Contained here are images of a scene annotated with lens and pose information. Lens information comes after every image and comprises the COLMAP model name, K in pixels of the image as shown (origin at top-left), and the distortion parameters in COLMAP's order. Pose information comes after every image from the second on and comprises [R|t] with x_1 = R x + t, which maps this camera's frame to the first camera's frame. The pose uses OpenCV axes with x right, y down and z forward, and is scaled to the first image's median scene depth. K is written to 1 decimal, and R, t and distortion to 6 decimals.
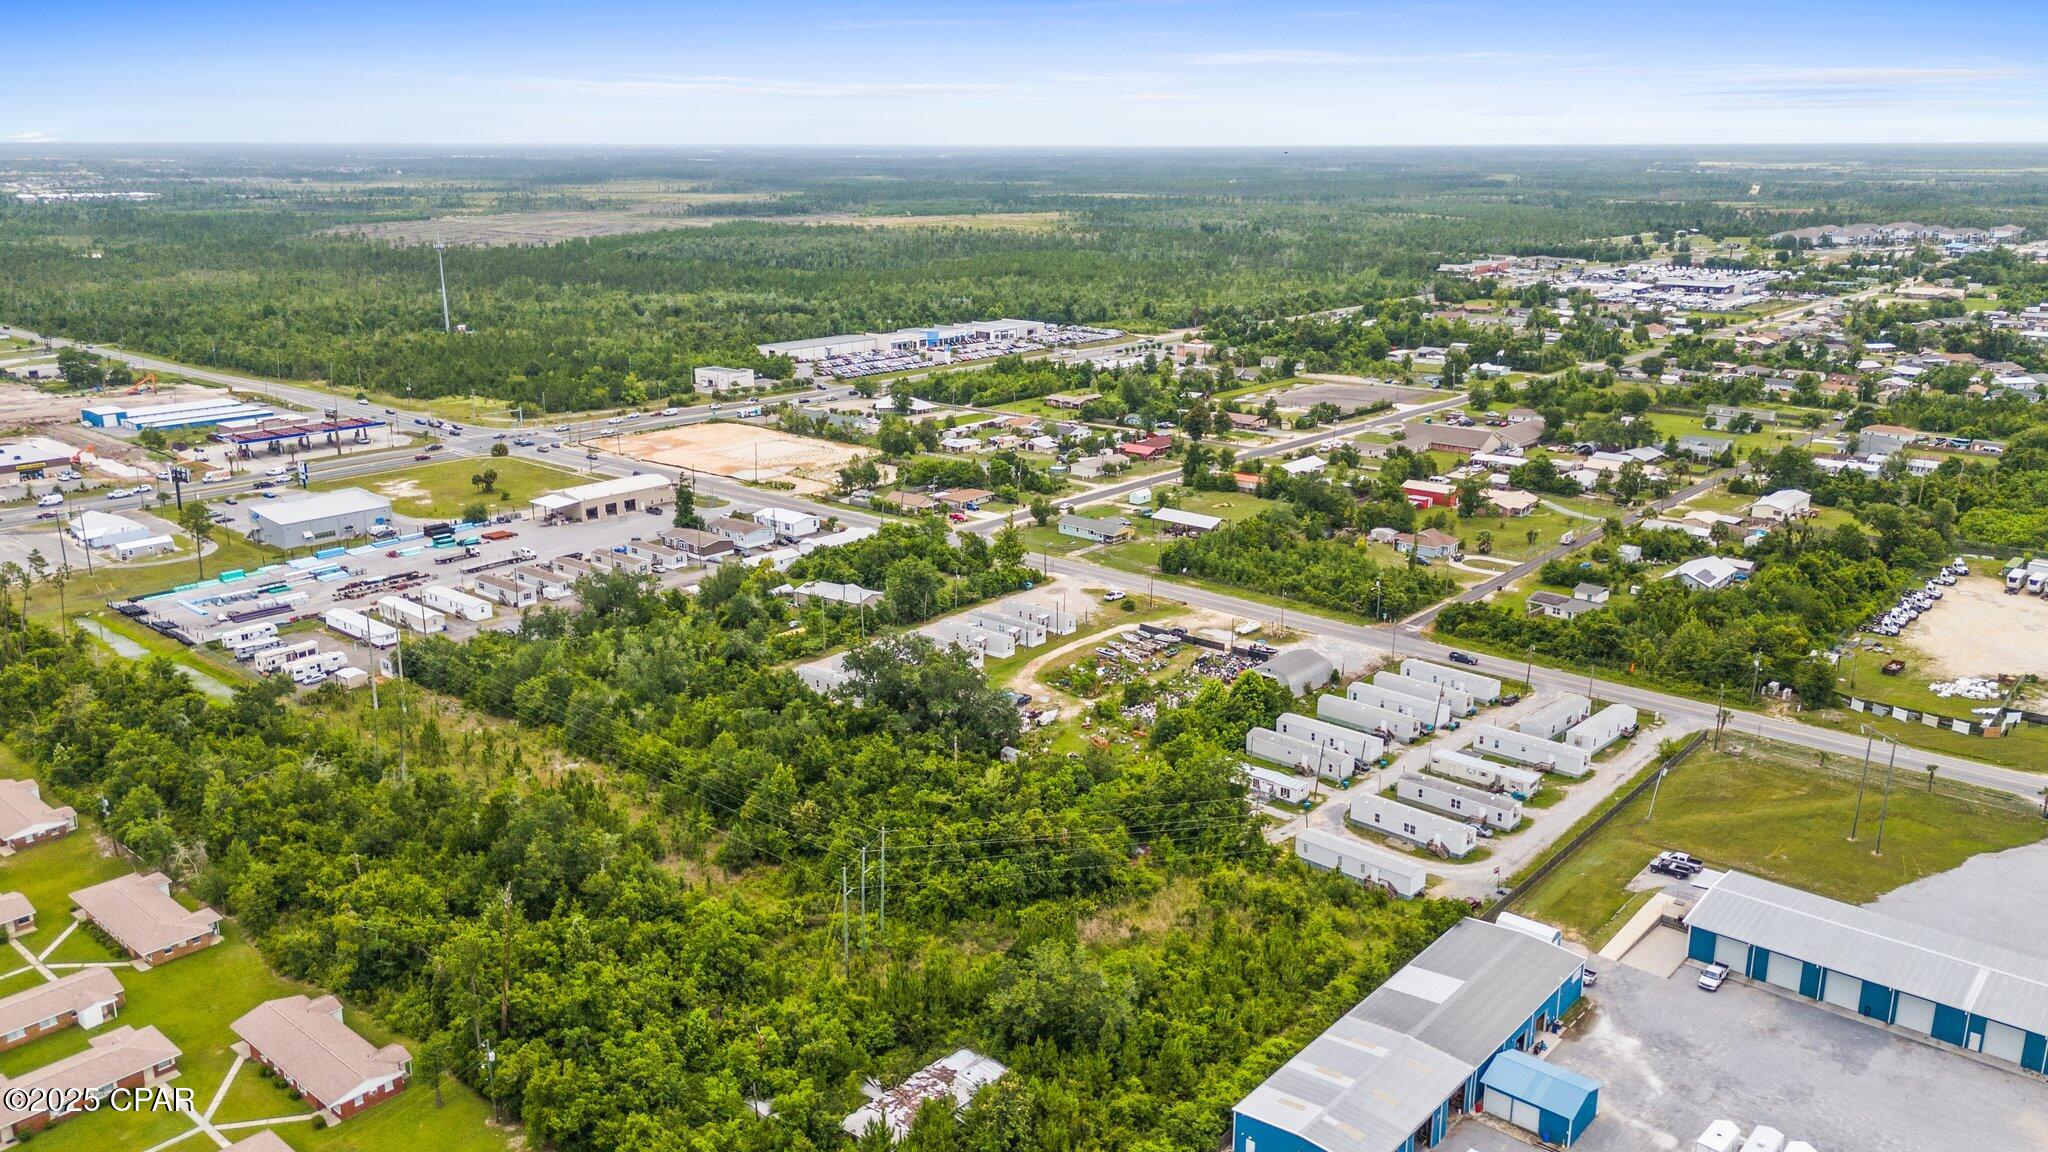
lens RADIAL K [[1498.5, 0, 1019.0], [0, 1498.5, 601.3], [0, 0, 1]] dist [0.100106, -0.162790]
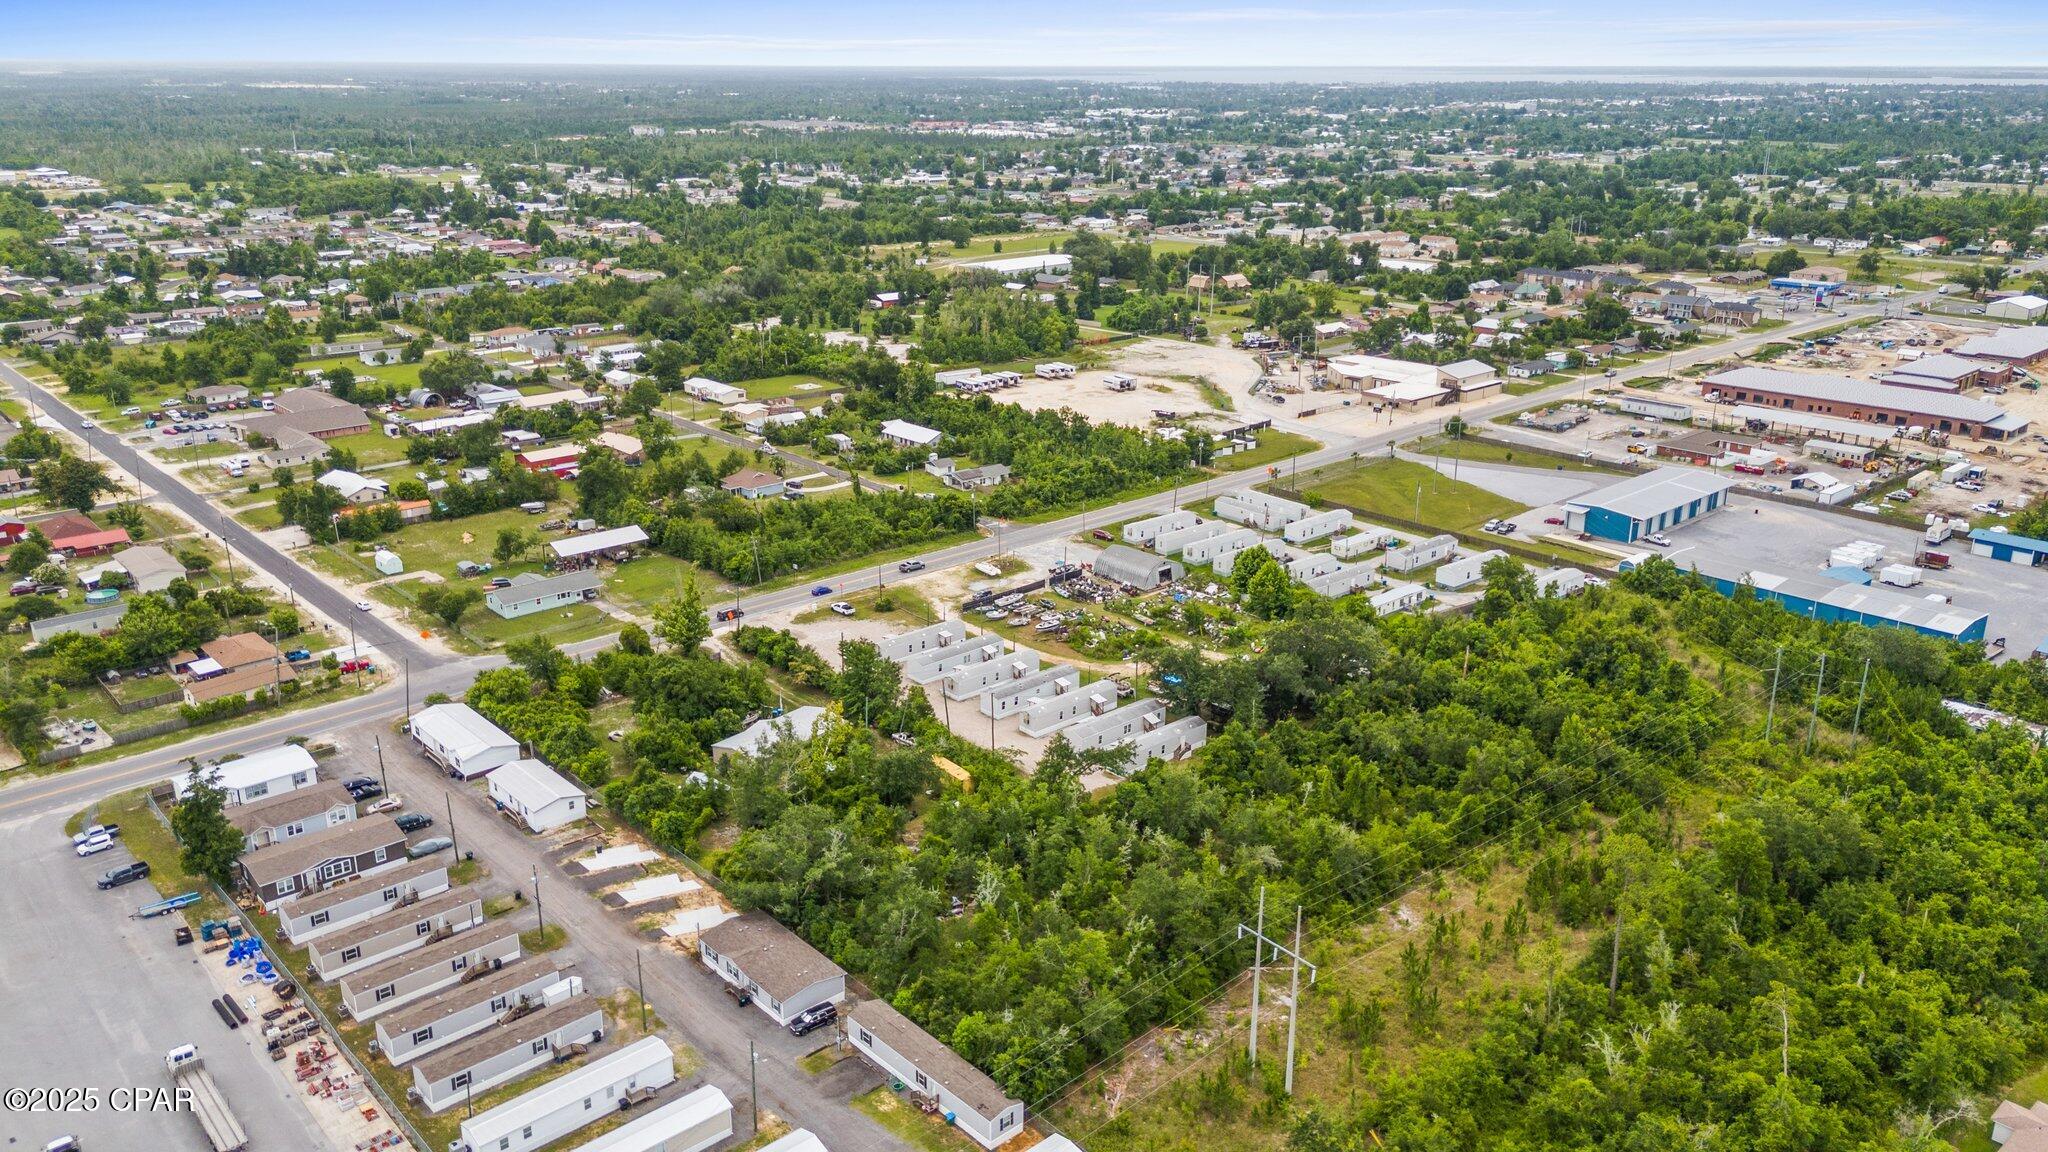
lens RADIAL K [[1498.5, 0, 1019.0], [0, 1498.5, 601.3], [0, 0, 1]] dist [0.100106, -0.162790]
pose [[0.118803, -0.329900, 0.936510, -0.725708], [0.287911, 0.914114, 0.285487, -0.224250], [-0.950260, 0.235715, 0.203581, 0.768673]]
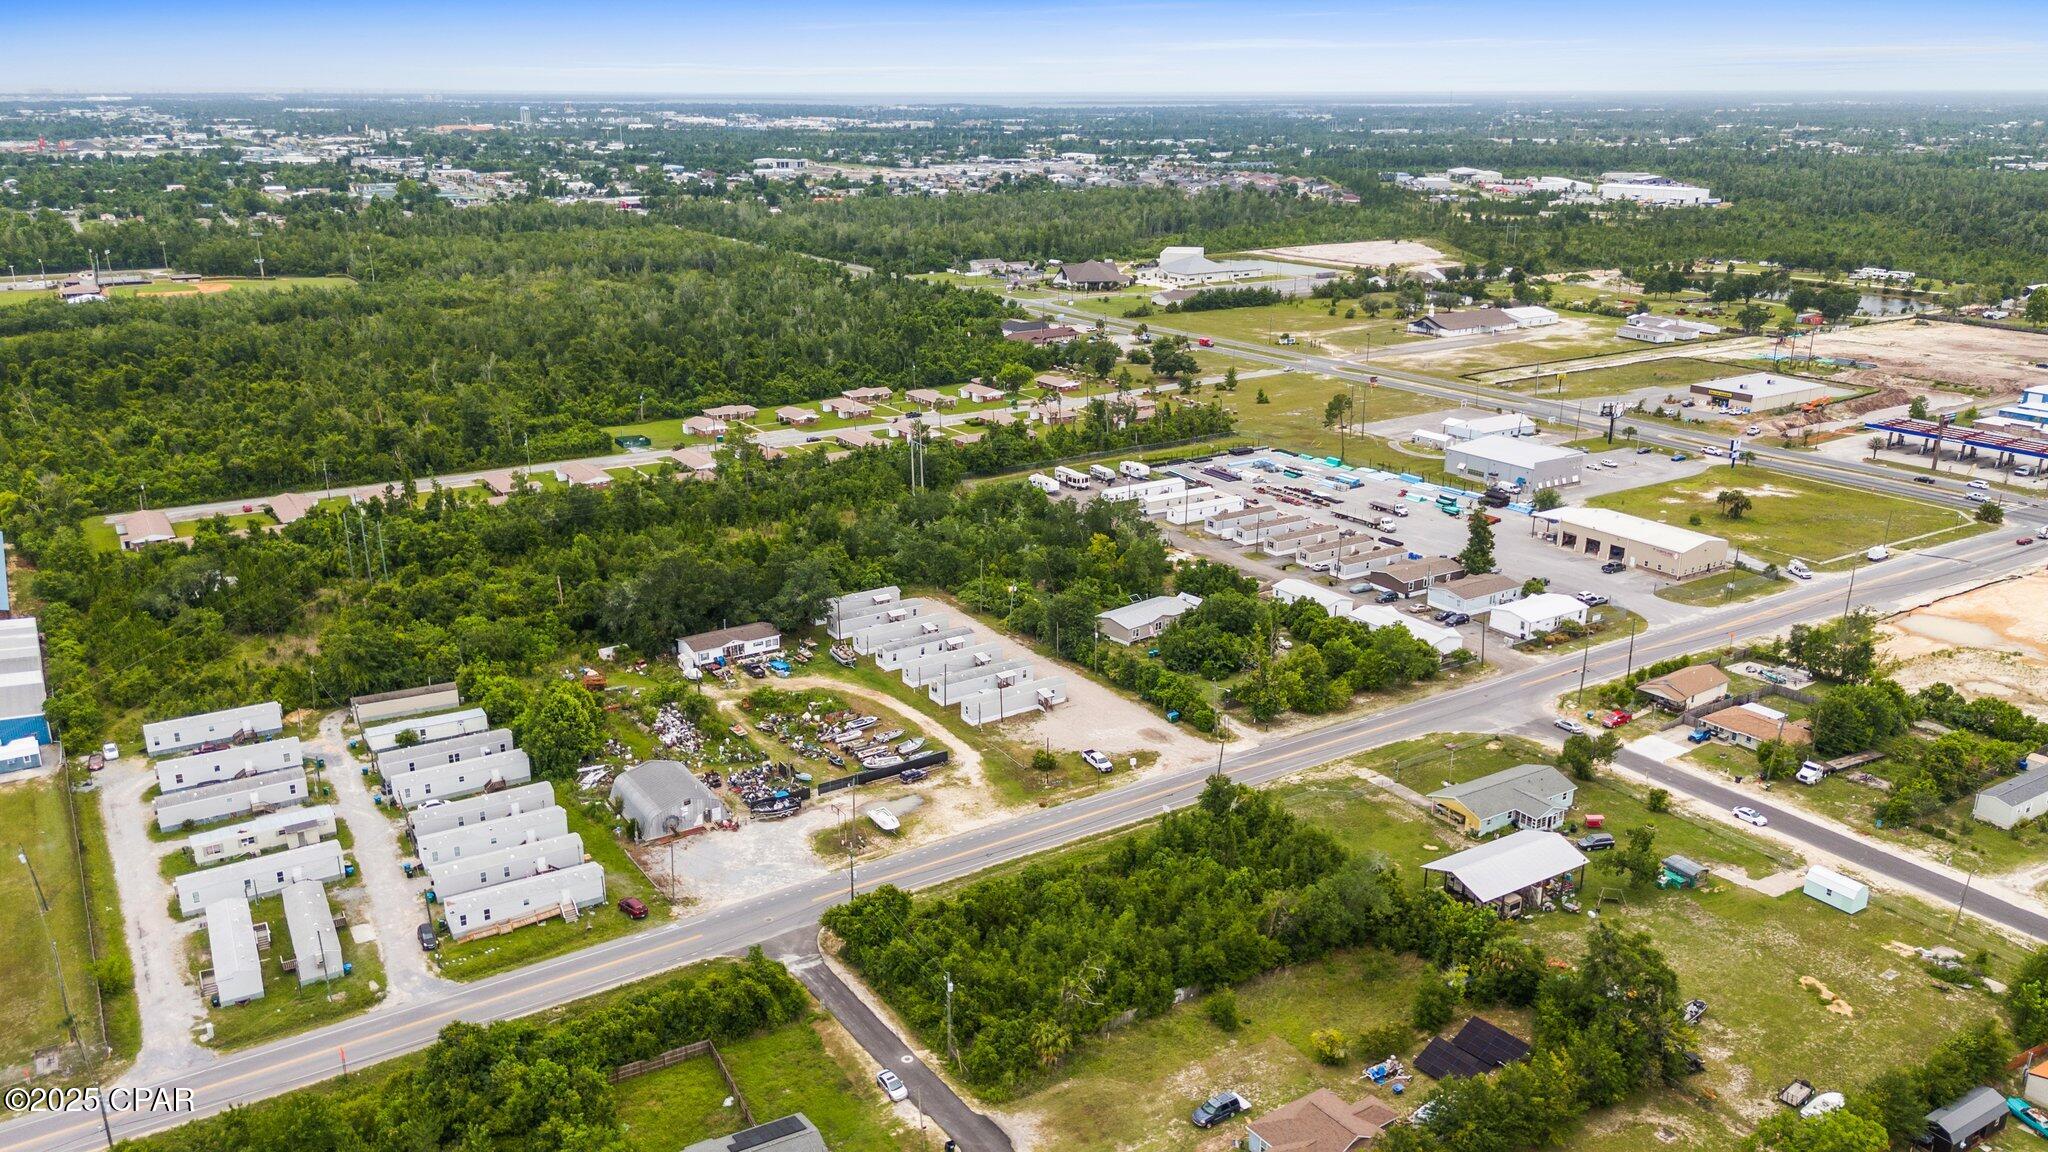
lens RADIAL K [[1498.5, 0, 1019.0], [0, 1498.5, 601.3], [0, 0, 1]] dist [0.100106, -0.162790]
pose [[-0.283821, 0.303964, -0.909424, 0.676743], [-0.273771, 0.883259, 0.380660, -0.318692], [0.918964, 0.357014, -0.167471, 1.096167]]
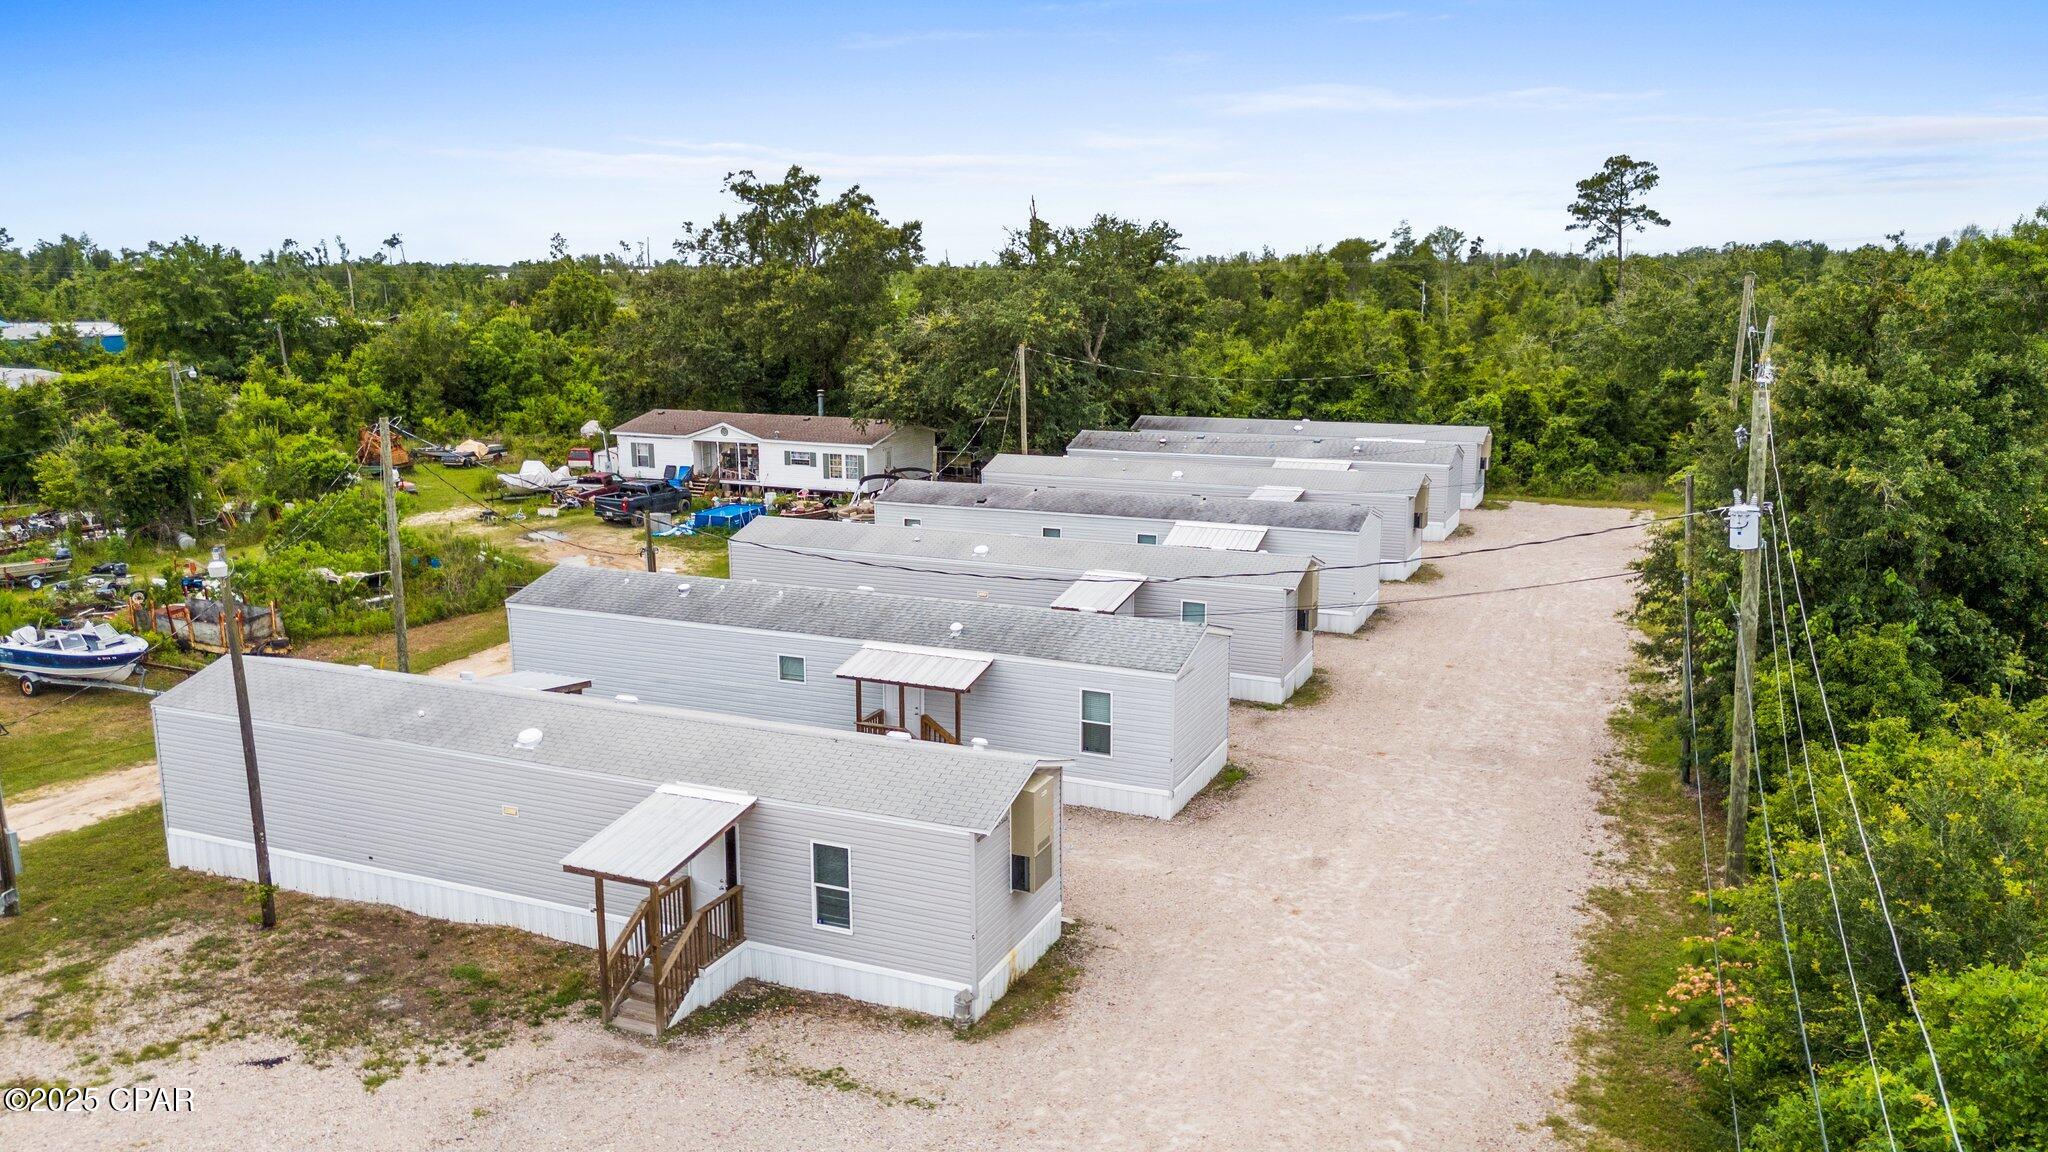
lens RADIAL K [[1498.5, 0, 1019.0], [0, 1498.5, 601.3], [0, 0, 1]] dist [0.100106, -0.162790]
pose [[-0.954399, 0.065648, -0.291226, 0.011880], [-0.084107, 0.876879, 0.473297, -0.043253], [0.286441, 0.476208, -0.831371, 1.060110]]
